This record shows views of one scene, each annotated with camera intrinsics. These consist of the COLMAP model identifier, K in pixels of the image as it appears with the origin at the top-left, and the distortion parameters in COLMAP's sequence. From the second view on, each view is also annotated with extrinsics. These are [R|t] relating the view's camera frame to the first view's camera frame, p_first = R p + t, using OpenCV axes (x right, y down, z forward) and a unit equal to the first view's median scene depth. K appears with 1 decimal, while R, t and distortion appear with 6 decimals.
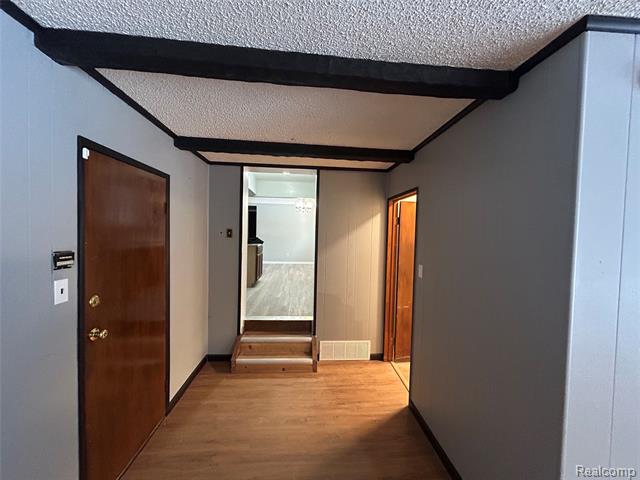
lens RADIAL K [[257.2, 0, 319.3], [0, 257.2, 238.9], [0, 0, 1]] dist [-0.003055, -0.000153]
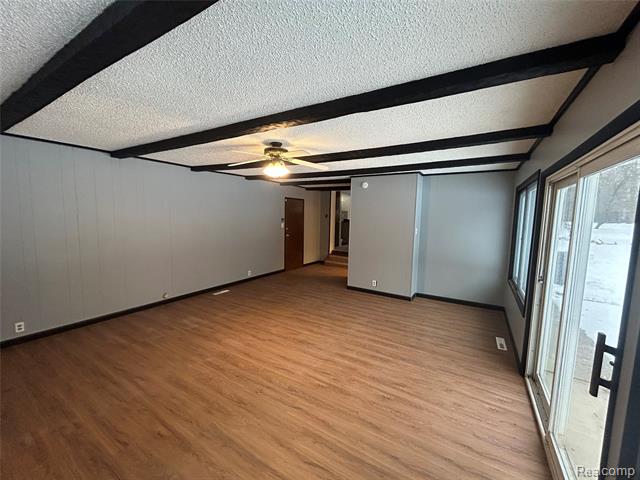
lens RADIAL K [[257.2, 0, 319.3], [0, 257.2, 238.9], [0, 0, 1]] dist [-0.003055, -0.000153]
pose [[0.808979, 0.051261, -0.585598, 2.449350], [-0.023395, 0.998209, 0.055061, 0.144584], [0.587372, -0.030843, 0.808729, -2.559384]]
